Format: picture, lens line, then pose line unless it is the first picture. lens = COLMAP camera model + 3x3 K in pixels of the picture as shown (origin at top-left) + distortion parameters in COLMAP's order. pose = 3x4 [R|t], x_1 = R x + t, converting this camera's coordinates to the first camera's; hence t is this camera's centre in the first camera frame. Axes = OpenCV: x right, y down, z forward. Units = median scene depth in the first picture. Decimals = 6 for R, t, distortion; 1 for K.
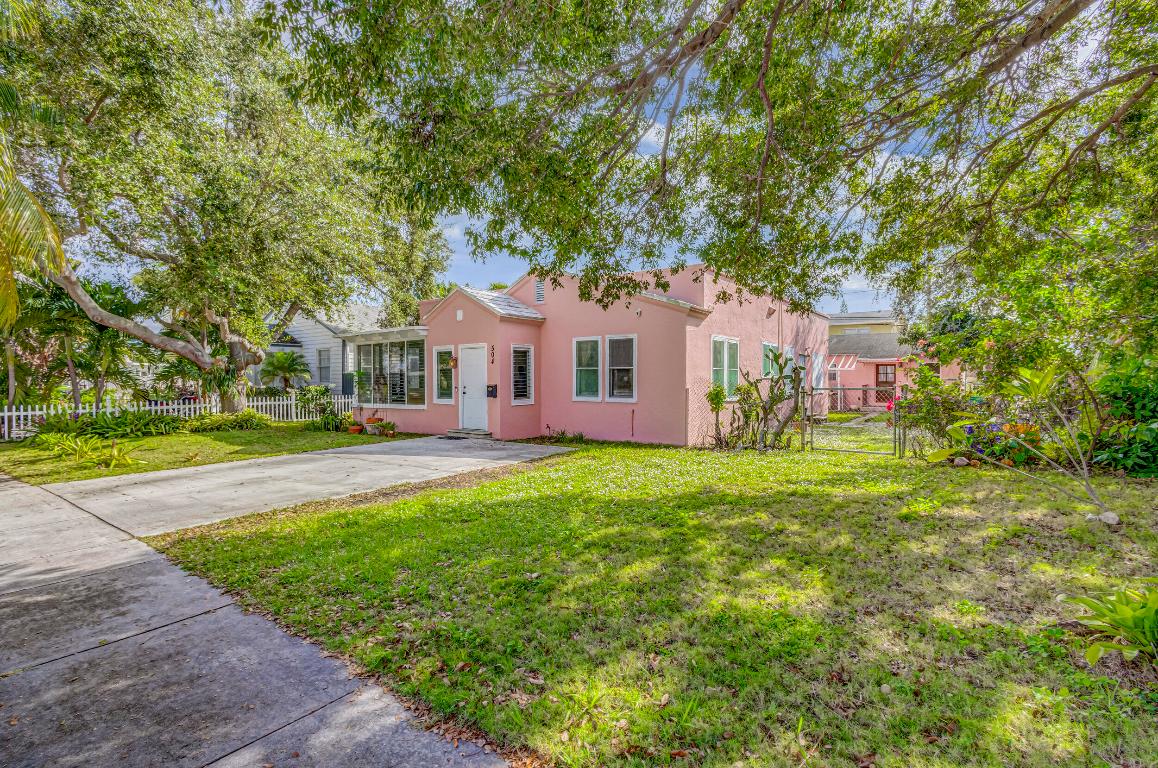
lens RADIAL K [[527.6, 0, 583.2], [0, 527.6, 386.8], [0, 0, 1]] dist [0.010794, 0.000778]
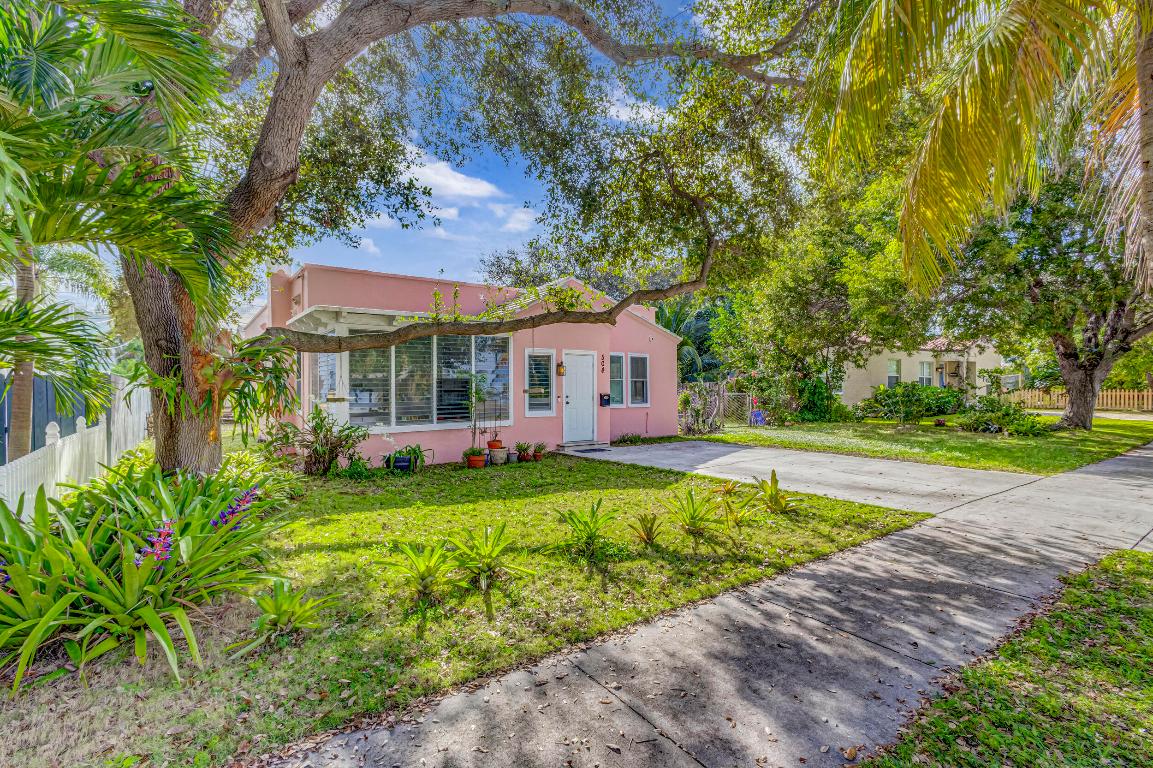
lens RADIAL K [[525.4, 0, 576.8], [0, 525.4, 384.9], [0, 0, 1]] dist [0.010794, 0.000778]
pose [[0.290124, 0.013918, 0.956888, -1.031858], [0.012518, 0.999754, -0.018336, -0.002383], [-0.956907, 0.017298, 0.289878, 0.688071]]
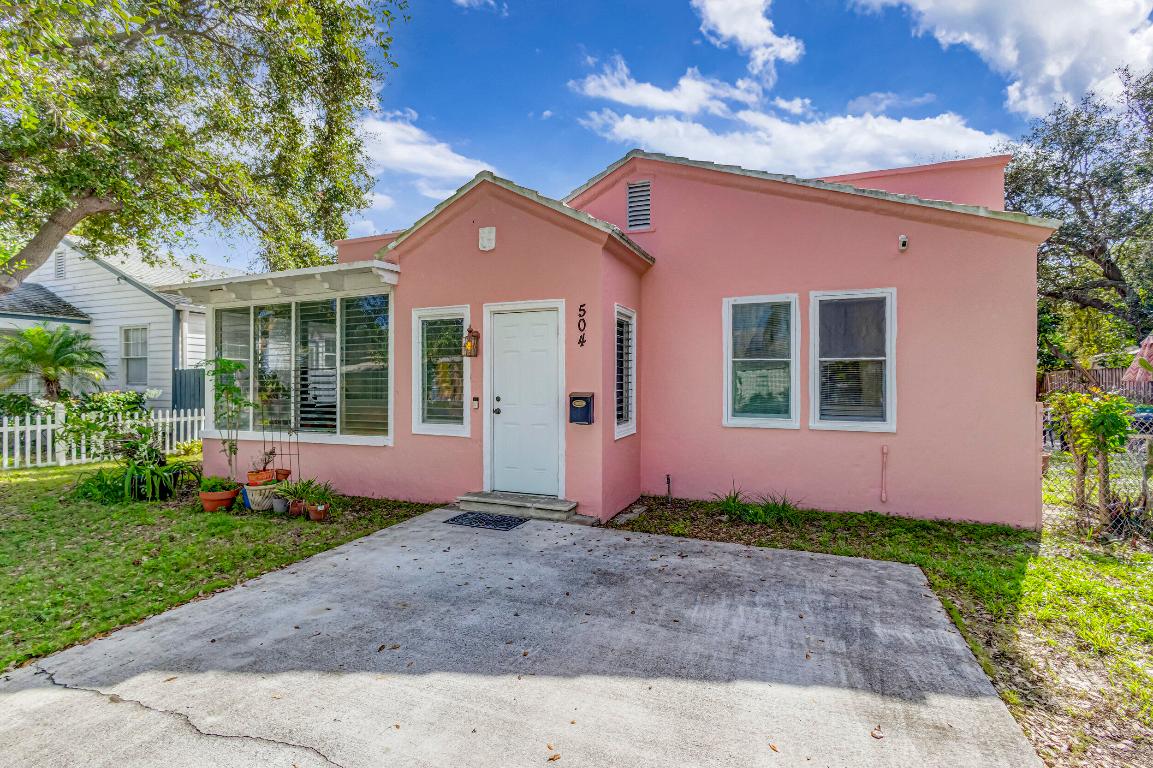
lens RADIAL K [[525.4, 0, 577.7], [0, 525.4, 382.0], [0, 0, 1]] dist [0.010794, 0.000778]
pose [[0.971996, 0.005013, 0.234945, -0.251186], [-0.001180, 0.999864, -0.016455, -0.005596], [-0.234995, 0.015717, 0.971869, 0.522440]]
